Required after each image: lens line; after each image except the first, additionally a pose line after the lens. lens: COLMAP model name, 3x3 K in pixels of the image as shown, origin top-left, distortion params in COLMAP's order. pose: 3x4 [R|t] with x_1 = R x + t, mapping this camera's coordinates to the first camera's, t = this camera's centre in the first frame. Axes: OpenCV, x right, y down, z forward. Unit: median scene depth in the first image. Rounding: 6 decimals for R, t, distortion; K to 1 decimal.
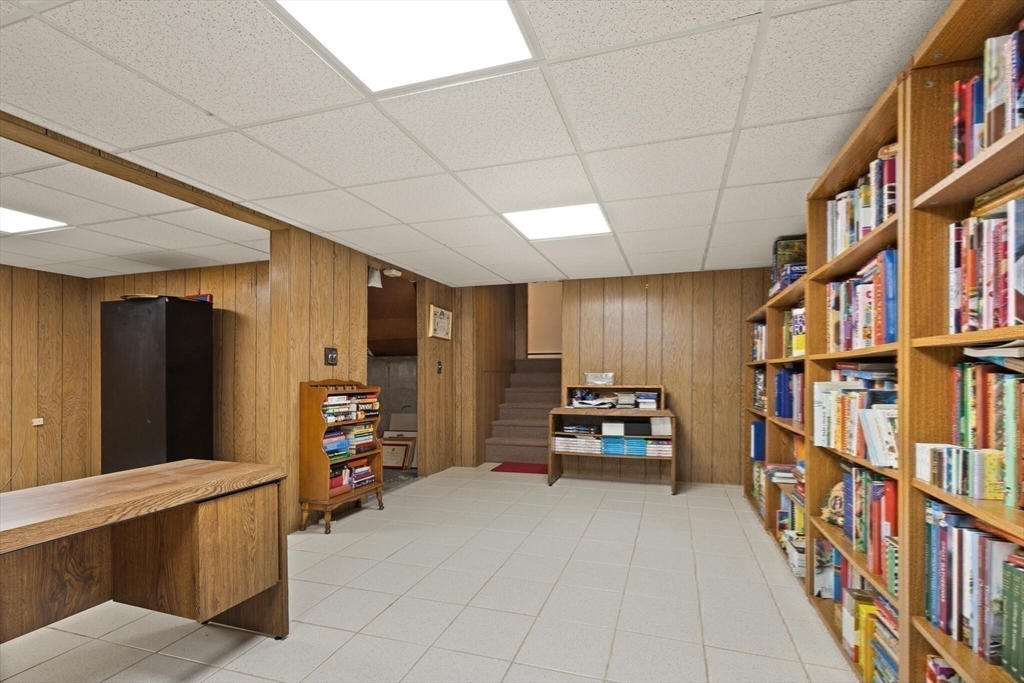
lens RADIAL K [[475.1, 0, 516.7], [0, 475.1, 375.0], [0, 0, 1]] dist [0.002000, 0.000827]
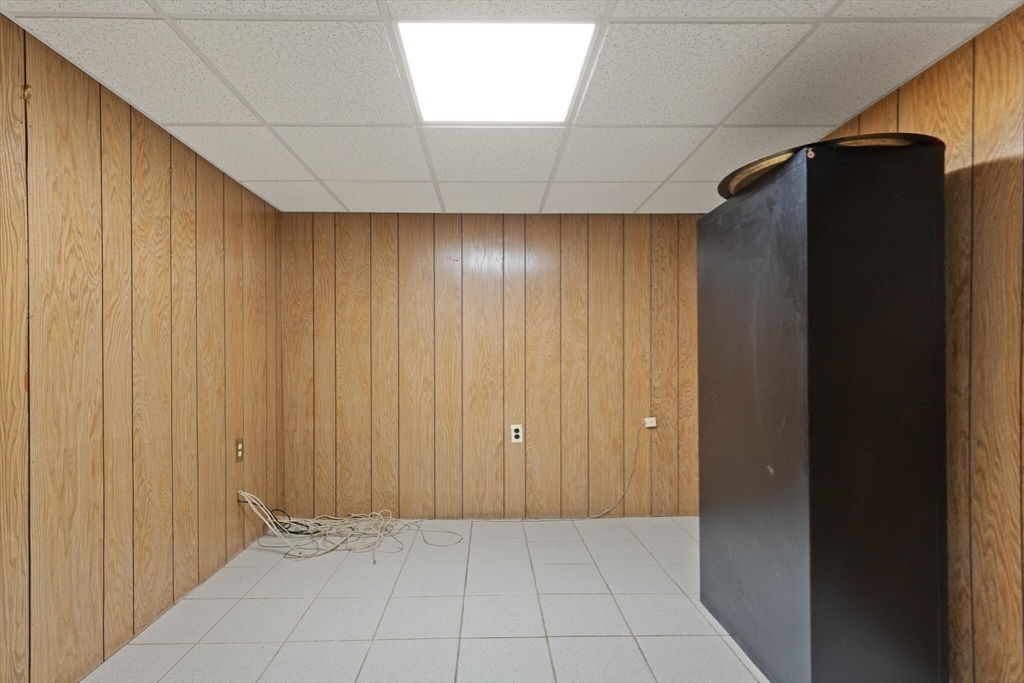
lens RADIAL K [[475.1, 0, 500.3], [0, 475.1, 357.6], [0, 0, 1]] dist [0.002000, 0.000827]
pose [[0.316299, -0.002534, -0.948656, -0.392714], [0.004552, 0.999989, -0.001153, -0.000798], [0.948648, -0.003954, 0.316308, 0.557570]]
